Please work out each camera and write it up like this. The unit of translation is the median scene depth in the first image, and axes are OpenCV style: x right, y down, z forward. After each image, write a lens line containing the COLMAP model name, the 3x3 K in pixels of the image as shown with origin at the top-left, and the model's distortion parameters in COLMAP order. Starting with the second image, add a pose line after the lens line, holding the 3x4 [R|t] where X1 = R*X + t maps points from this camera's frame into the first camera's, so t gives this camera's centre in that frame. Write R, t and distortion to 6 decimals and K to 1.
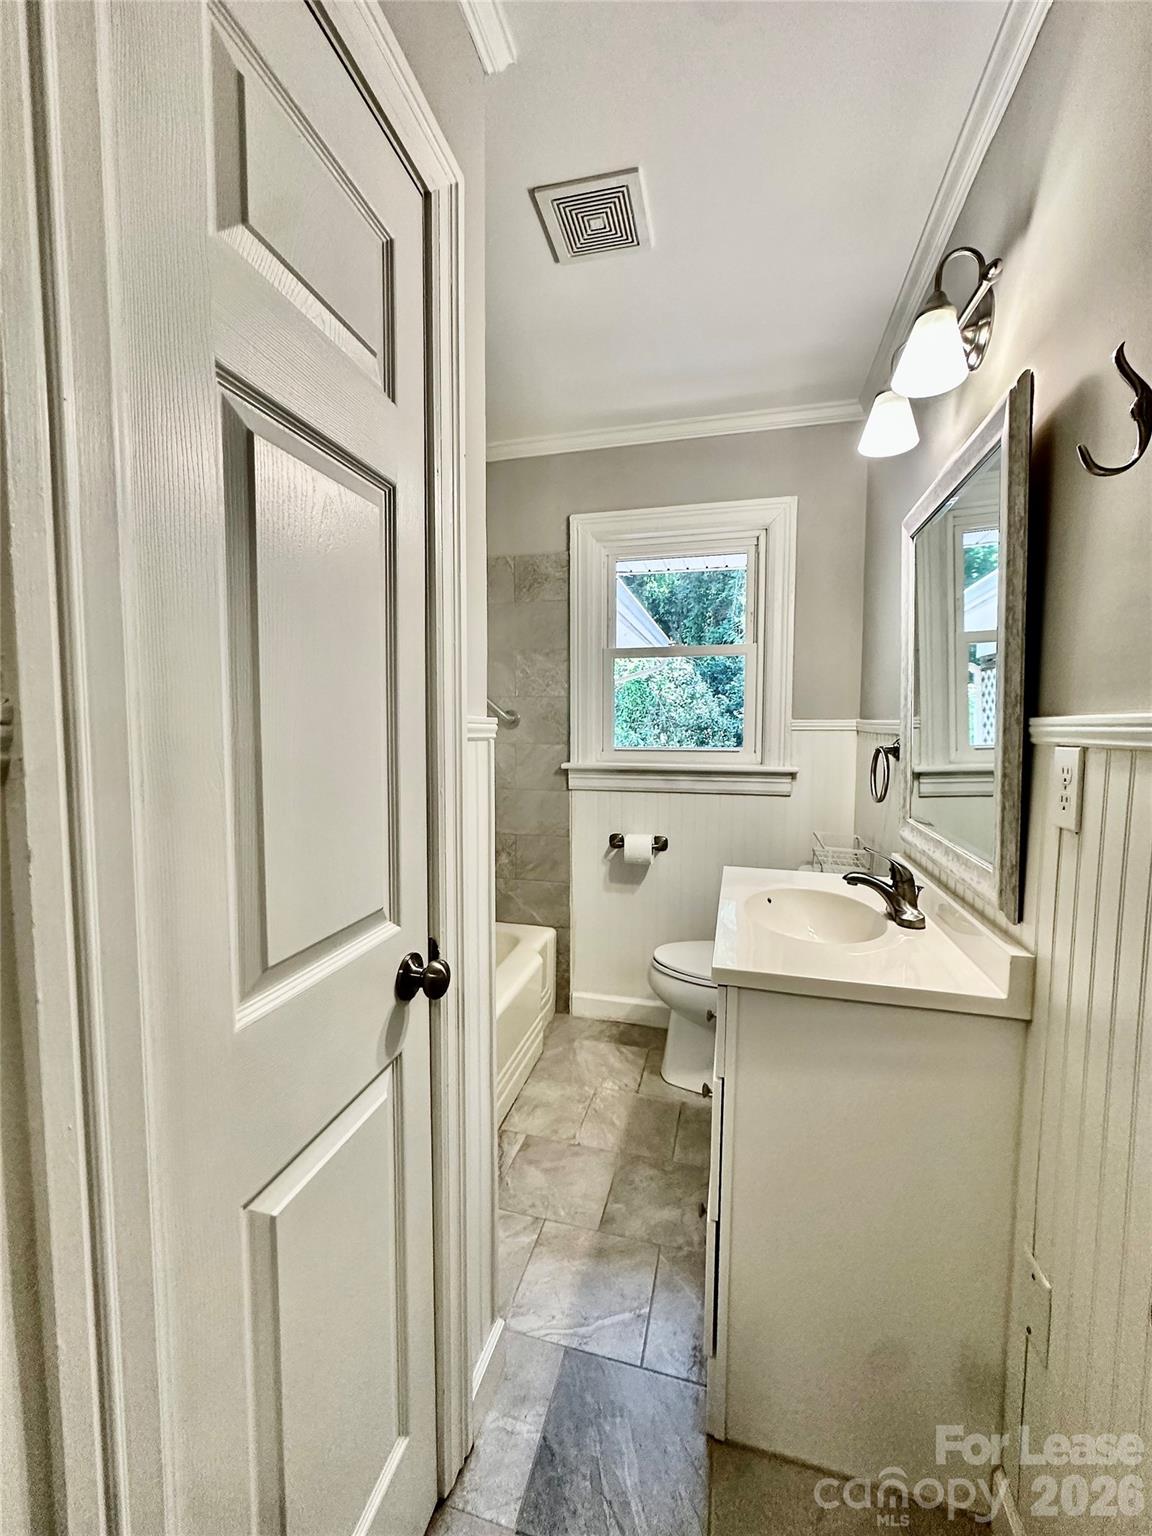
lens RADIAL K [[612.6, 0, 578.2], [0, 612.6, 760.9], [0, 0, 1]] dist [0.000868, -0.000433]
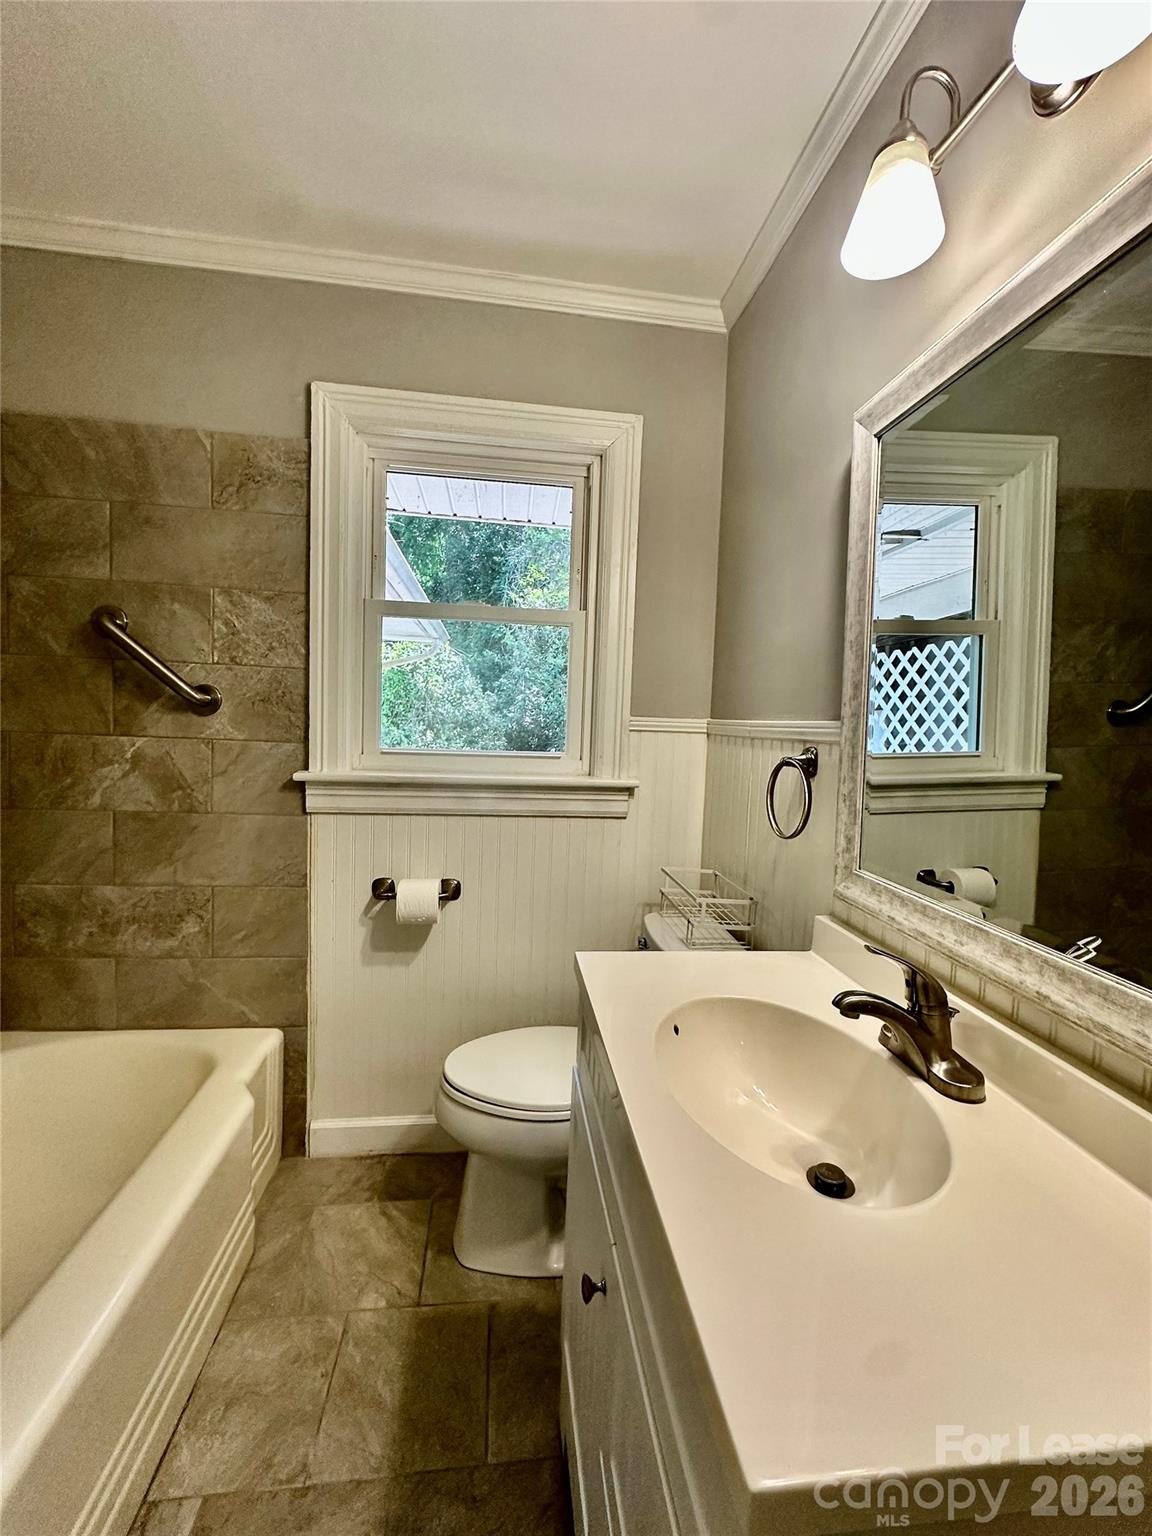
lens RADIAL K [[612.6, 0, 575.3], [0, 612.6, 765.1], [0, 0, 1]] dist [0.000868, -0.000433]
pose [[0.928370, 0.007358, 0.371584, 0.007733], [-0.011219, 0.999903, 0.008230, -0.012420], [-0.371488, -0.011809, 0.928363, 0.304531]]
